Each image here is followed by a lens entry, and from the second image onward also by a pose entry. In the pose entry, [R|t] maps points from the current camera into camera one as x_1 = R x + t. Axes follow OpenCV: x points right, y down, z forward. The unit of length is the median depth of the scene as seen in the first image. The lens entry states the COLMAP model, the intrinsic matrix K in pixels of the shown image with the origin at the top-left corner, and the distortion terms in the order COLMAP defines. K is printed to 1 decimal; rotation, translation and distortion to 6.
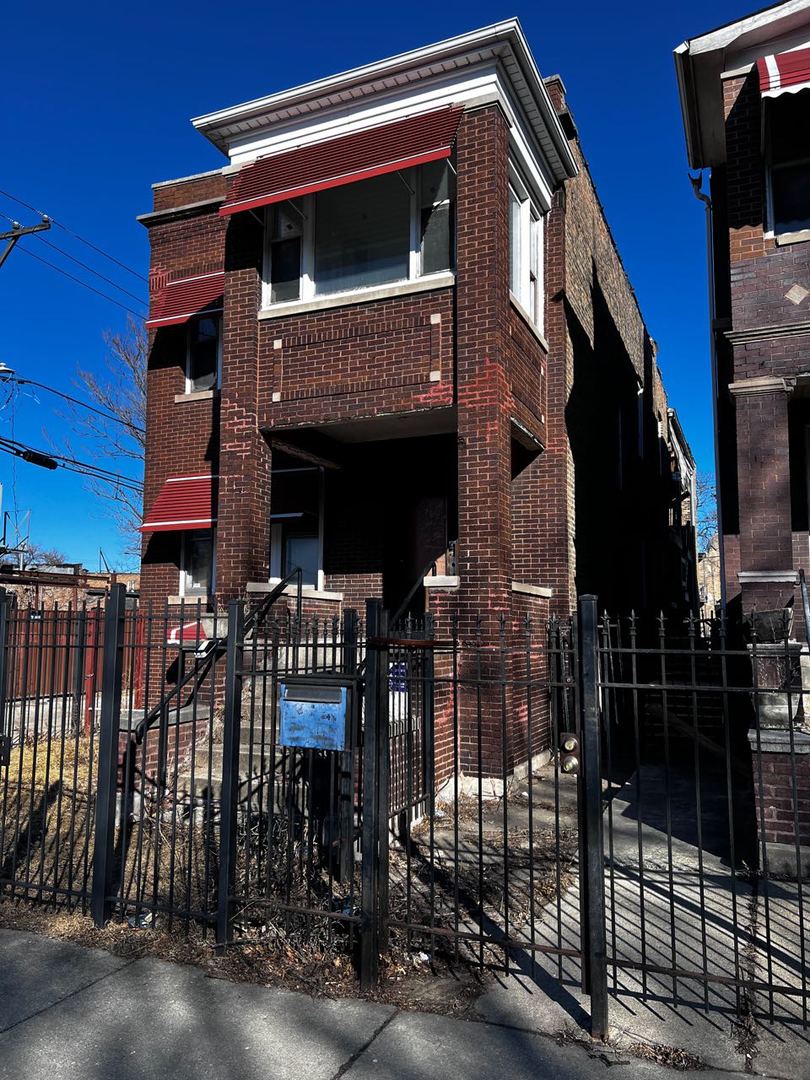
lens RADIAL K [[814.8, 0, 399.3], [0, 814.8, 541.0], [0, 0, 1]] dist [0.056131, -0.061054]
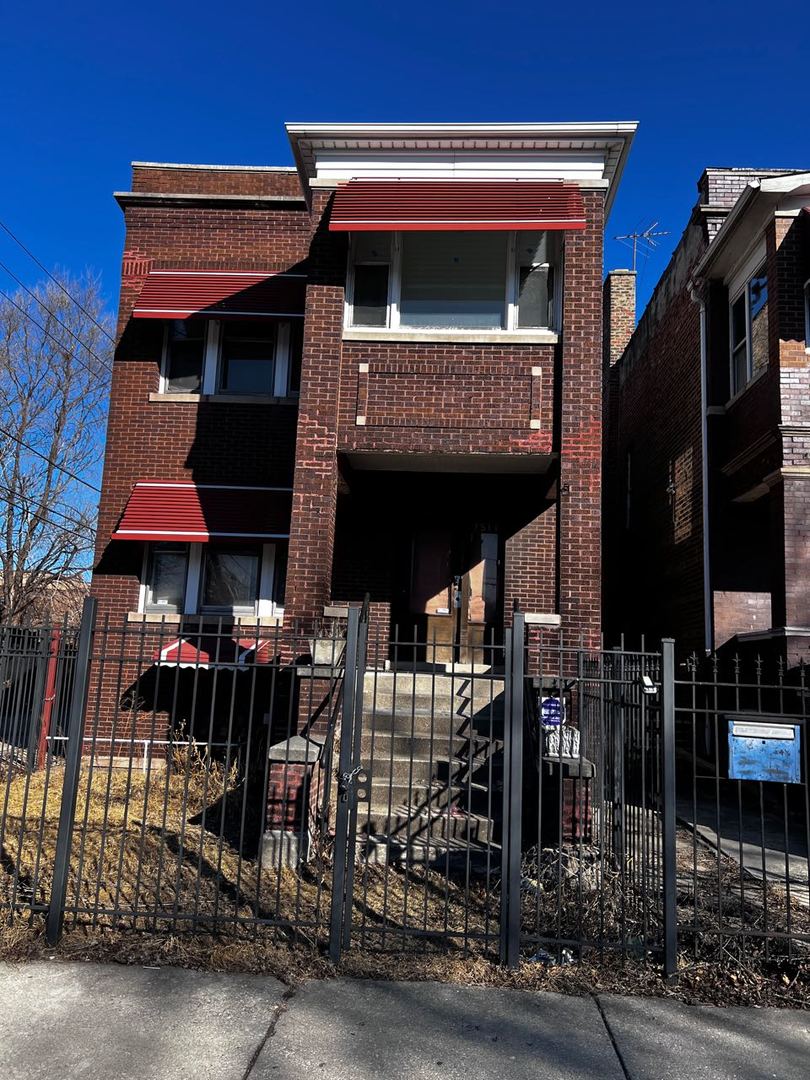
lens RADIAL K [[814.8, 0, 409.7], [0, 814.8, 534.2], [0, 0, 1]] dist [0.056131, -0.061054]
pose [[0.933328, 0.091743, 0.347105, -0.429533], [-0.077256, 0.995472, -0.055381, 0.010980], [-0.350614, 0.024872, 0.936190, 0.061209]]
